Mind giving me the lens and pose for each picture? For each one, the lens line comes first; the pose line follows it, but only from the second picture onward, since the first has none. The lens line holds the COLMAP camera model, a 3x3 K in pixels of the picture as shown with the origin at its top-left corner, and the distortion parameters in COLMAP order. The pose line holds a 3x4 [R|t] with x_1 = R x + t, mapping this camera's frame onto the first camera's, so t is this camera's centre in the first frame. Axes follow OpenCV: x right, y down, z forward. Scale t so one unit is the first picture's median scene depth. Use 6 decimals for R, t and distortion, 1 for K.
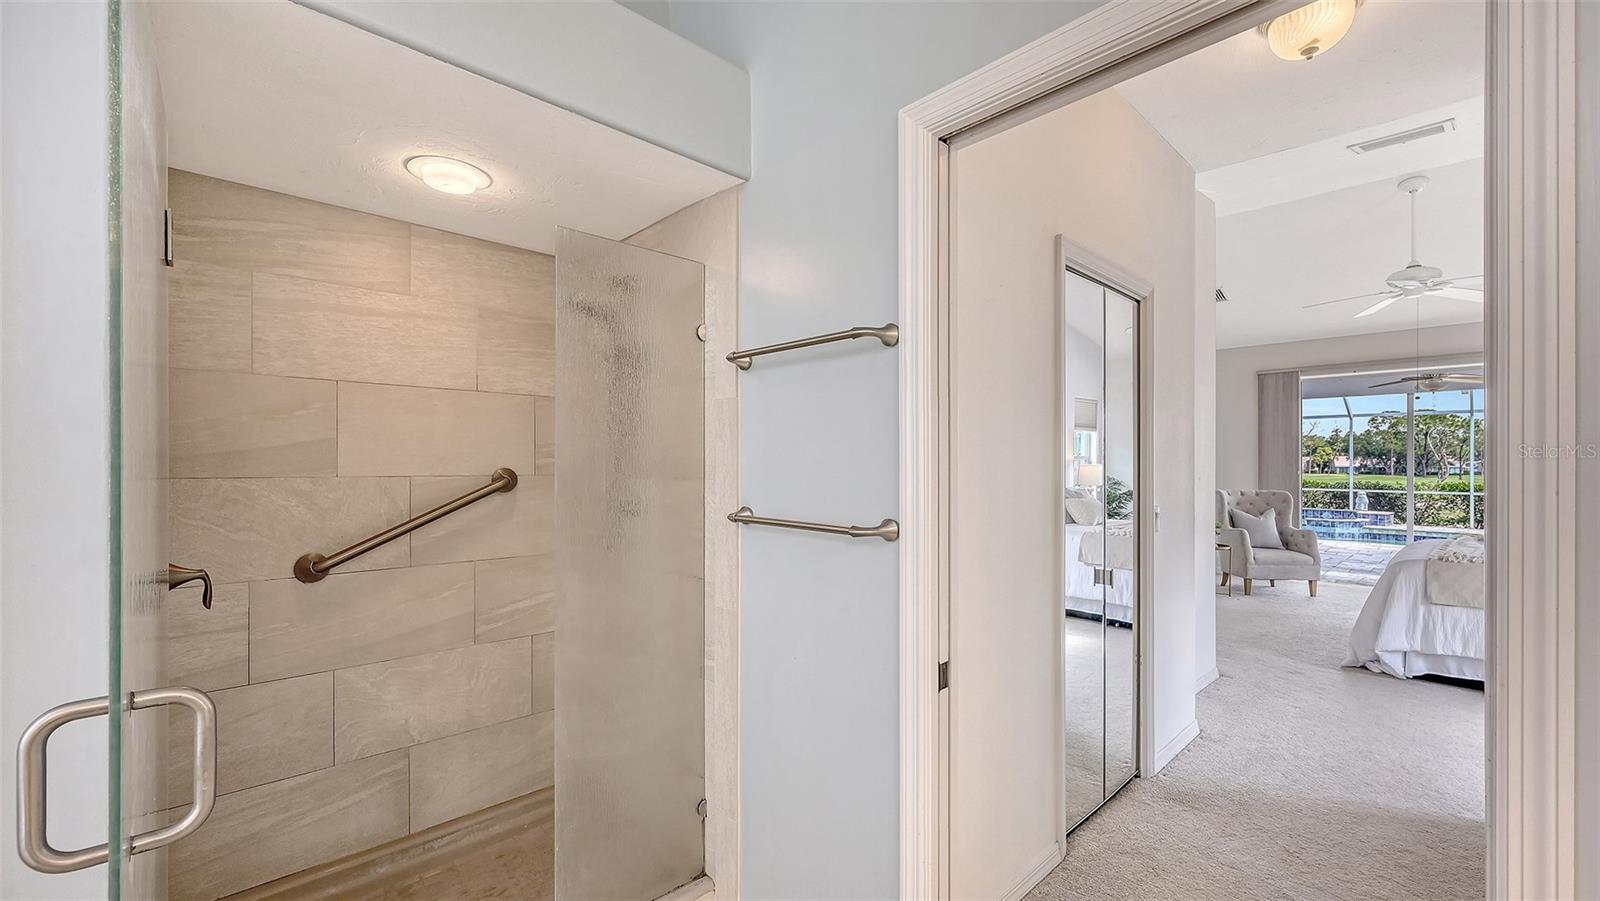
lens RADIAL K [[632.8, 0, 807.9], [0, 632.8, 455.6], [0, 0, 1]] dist [0.000666, -0.000013]
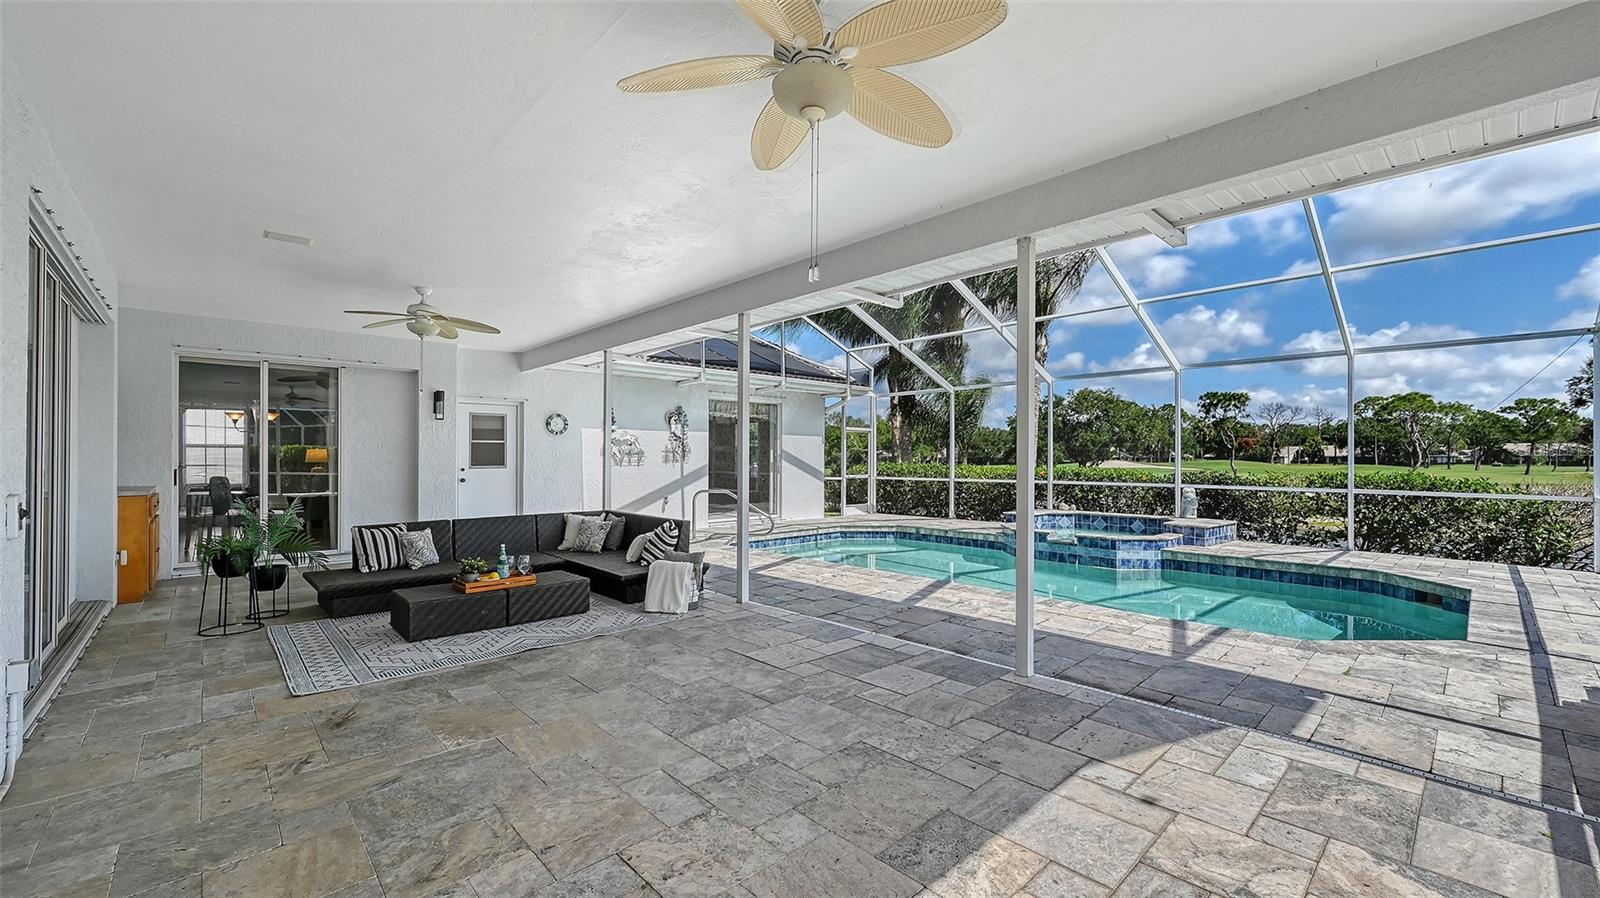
lens RADIAL K [[630.6, 0, 797.1], [0, 630.6, 455.2], [0, 0, 1]] dist [0.001090, -0.000147]
pose [[0.999967, -0.005506, -0.005912, 0.492196], [0.005567, 0.999930, 0.010465, 0.015572], [0.005854, -0.010498, 0.999928, 0.373871]]
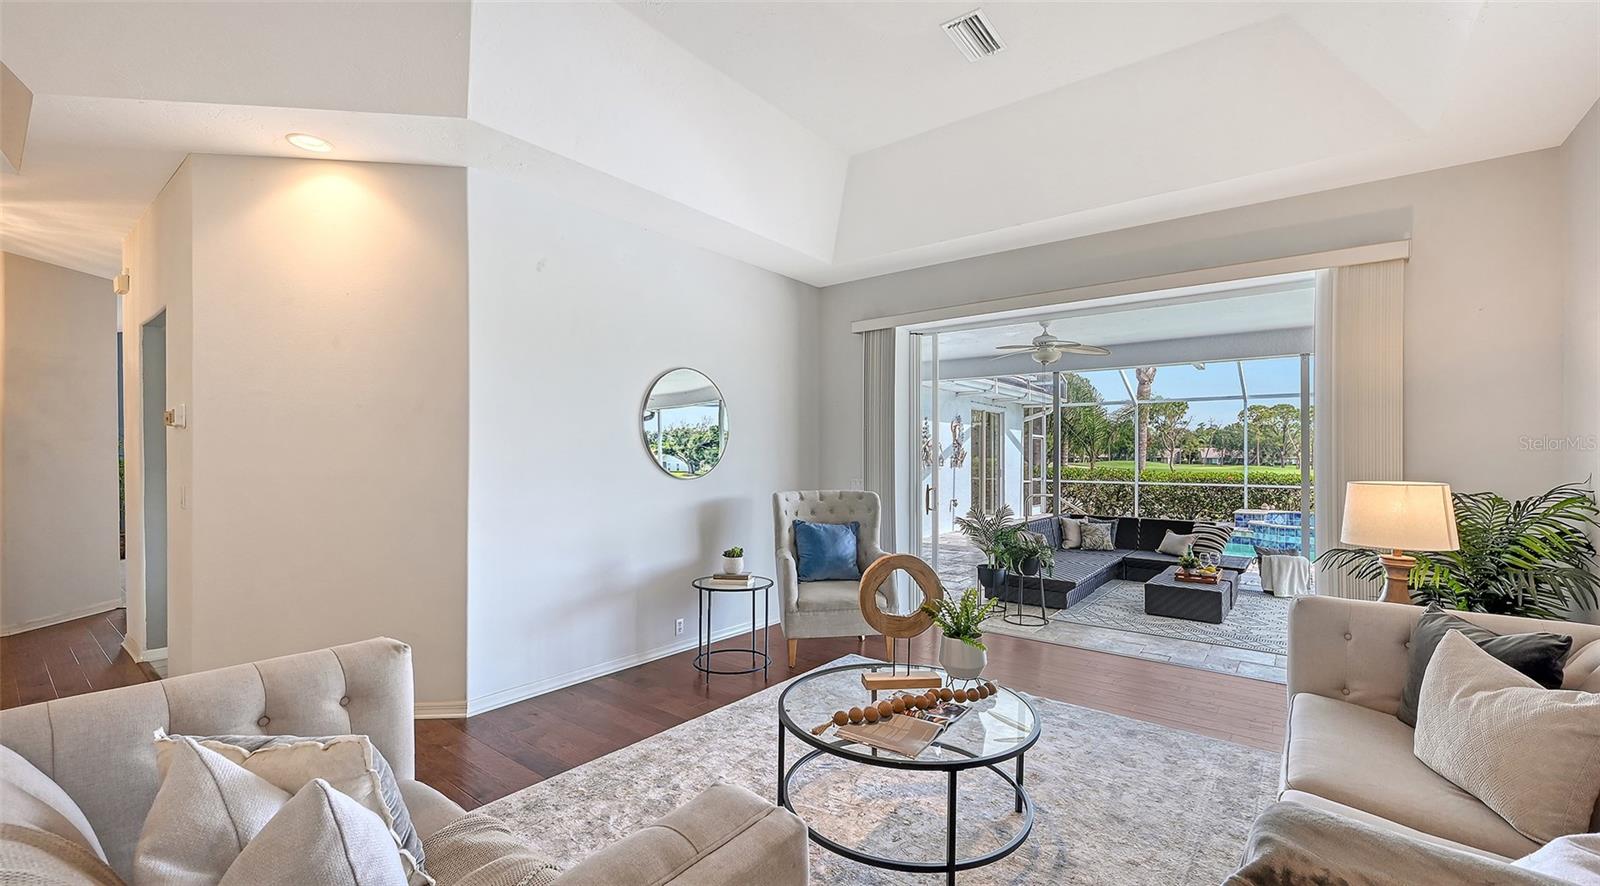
lens RADIAL K [[635.3, 0, 795.7], [0, 635.3, 450.2], [0, 0, 1]] dist [-0.002661, -0.000110]
pose [[0.991552, 0.001649, 0.129697, 0.065846], [-0.002432, 0.999980, 0.005882, 0.005645], [-0.129685, -0.006147, 0.991536, 0.345344]]
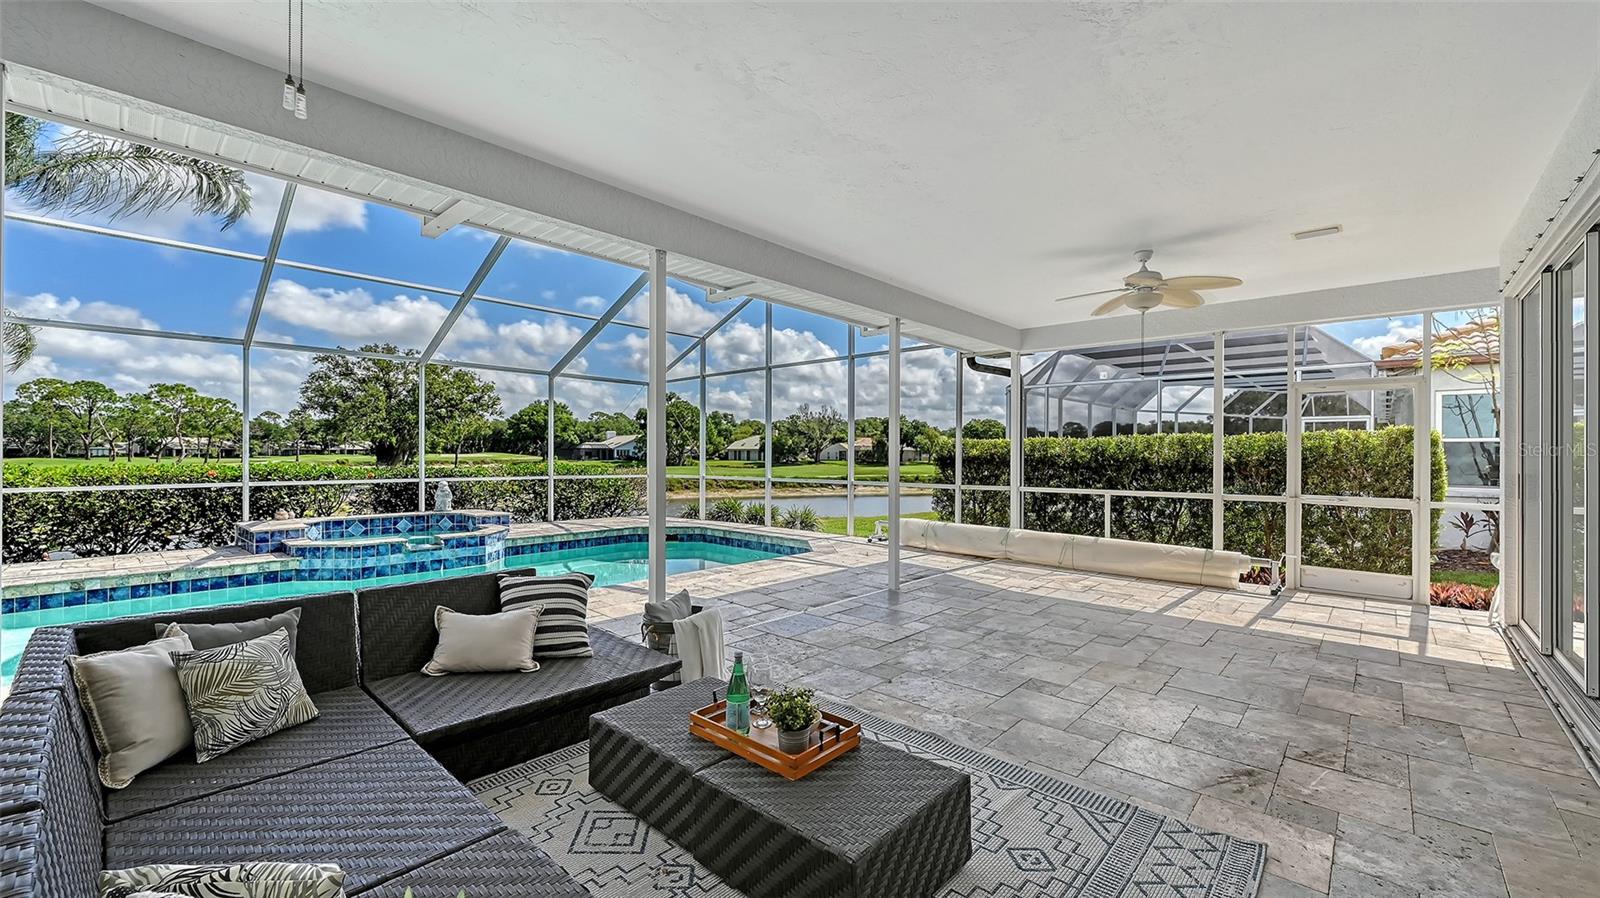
lens RADIAL K [[630.8, 0, 816.5], [0, 630.8, 452.2], [0, 0, 1]] dist [-0.000643, -0.000203]
pose [[-0.081686, -0.001210, 0.996657, 0.207674], [-0.022202, 0.999753, -0.000606, 0.019206], [-0.996411, -0.022177, -0.081692, 0.680510]]
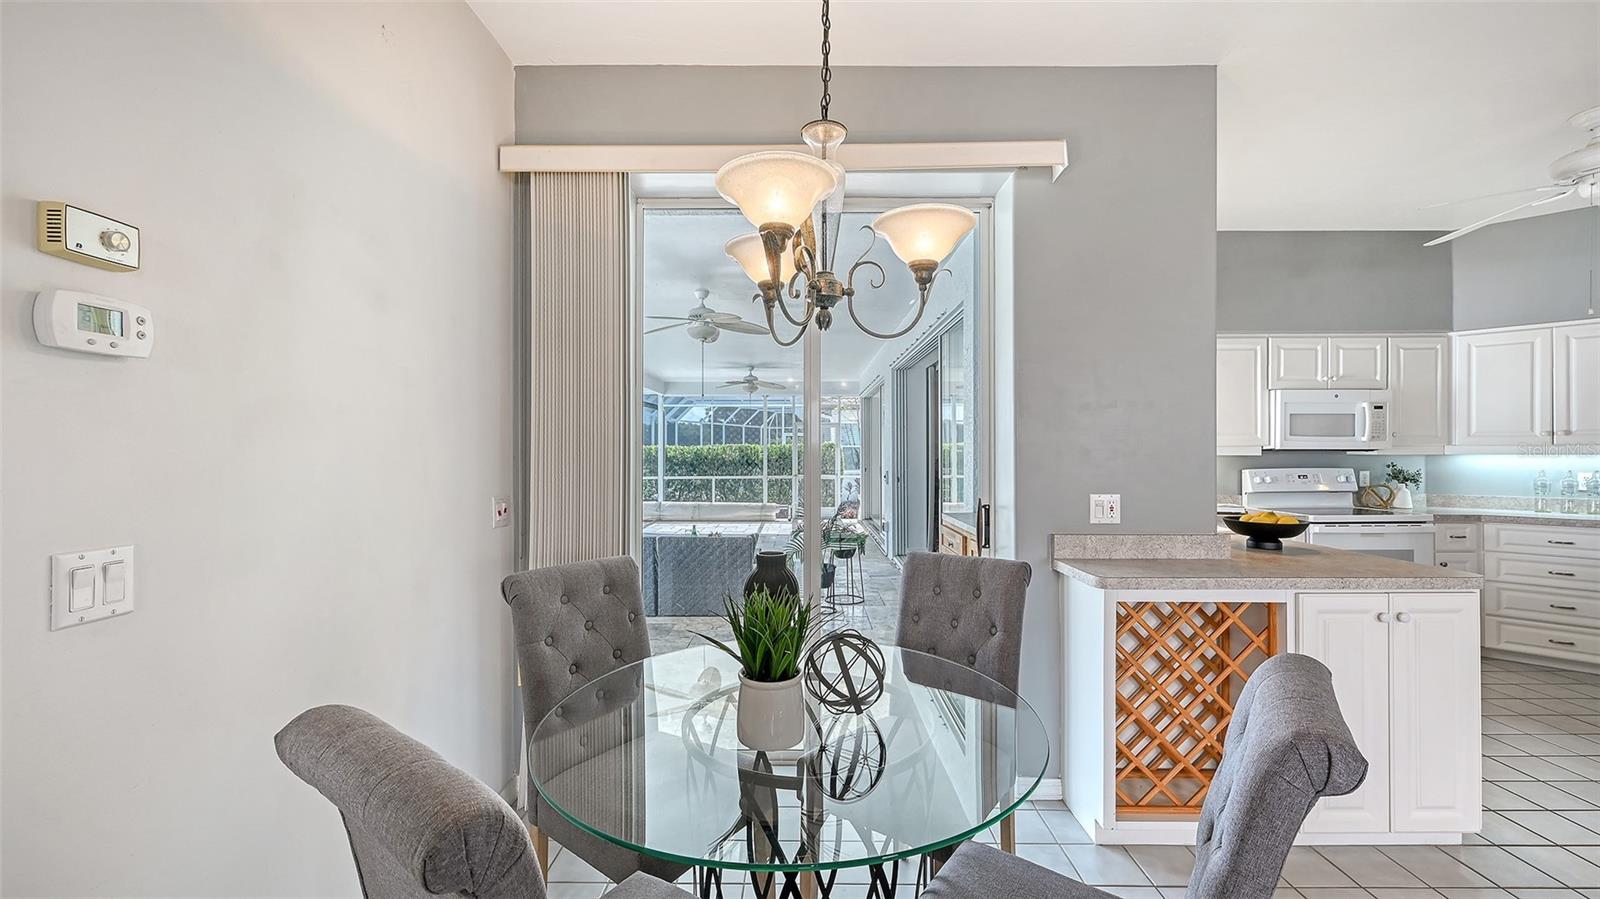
lens RADIAL K [[639.8, 0, 796.7], [0, 639.8, 448.8], [0, 0, 1]] dist [0.000529, 0.000000]
pose [[-0.713257, 0.001105, 0.700902, -0.011021], [-0.010376, 0.999873, -0.012136, 0.016156], [-0.700826, -0.015929, -0.713154, 0.944290]]
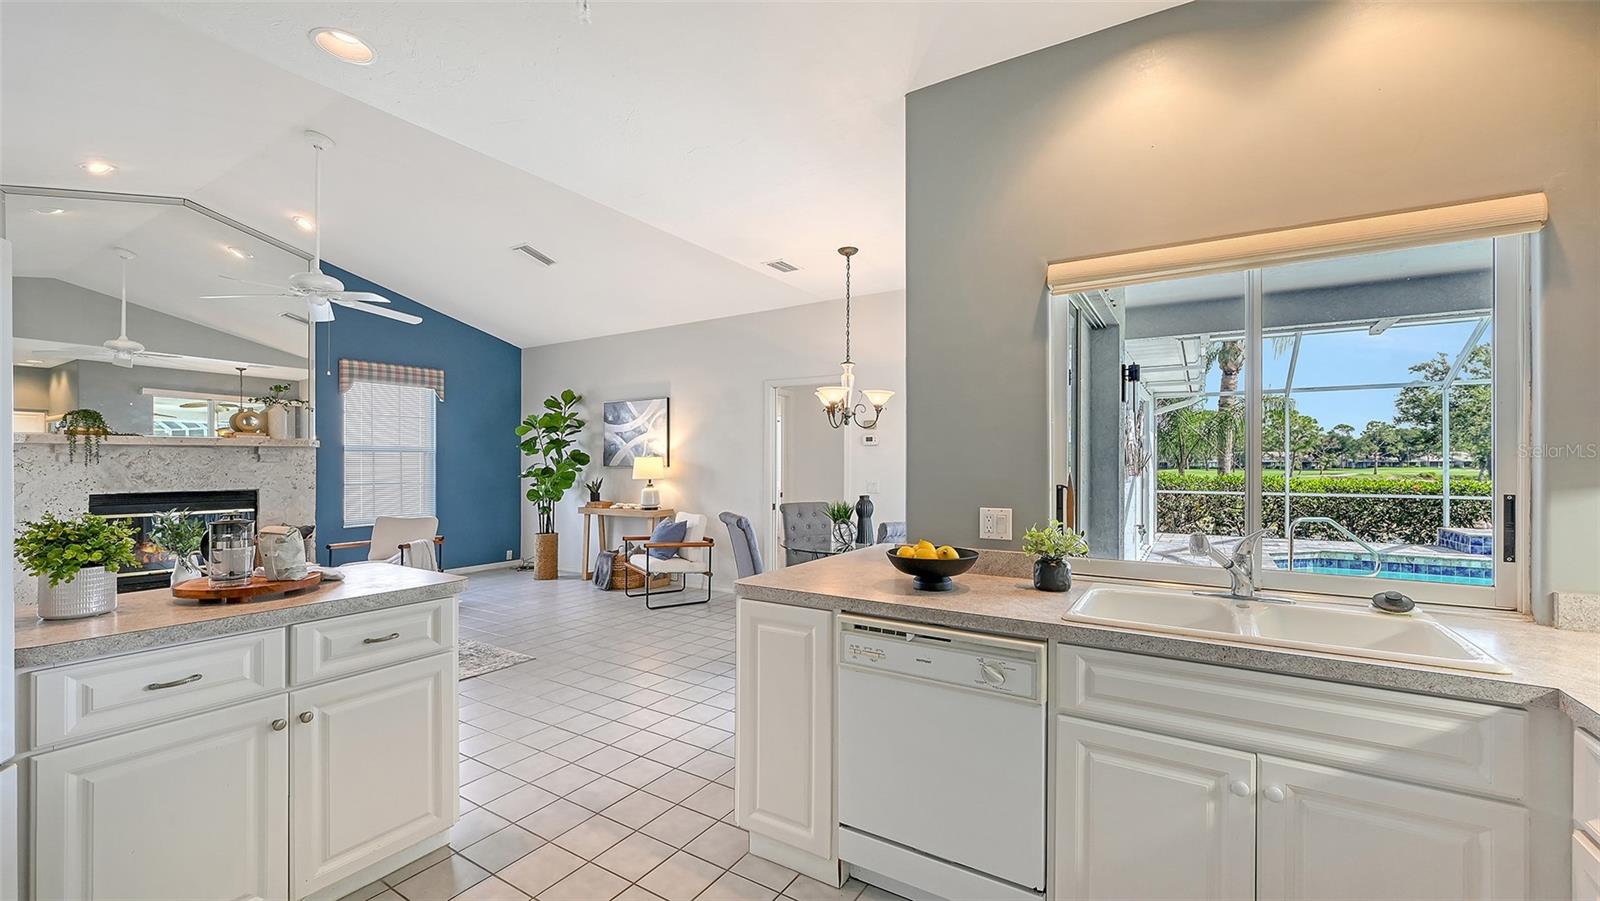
lens RADIAL K [[638.0, 0, 804.2], [0, 638.0, 457.1], [0, 0, 1]] dist [0.004032, 0.000174]
pose [[0.969761, 0.000108, 0.244056, -0.037148], [-0.002275, 0.999960, 0.008599, 0.010655], [-0.244045, -0.008894, 0.969723, 0.631164]]
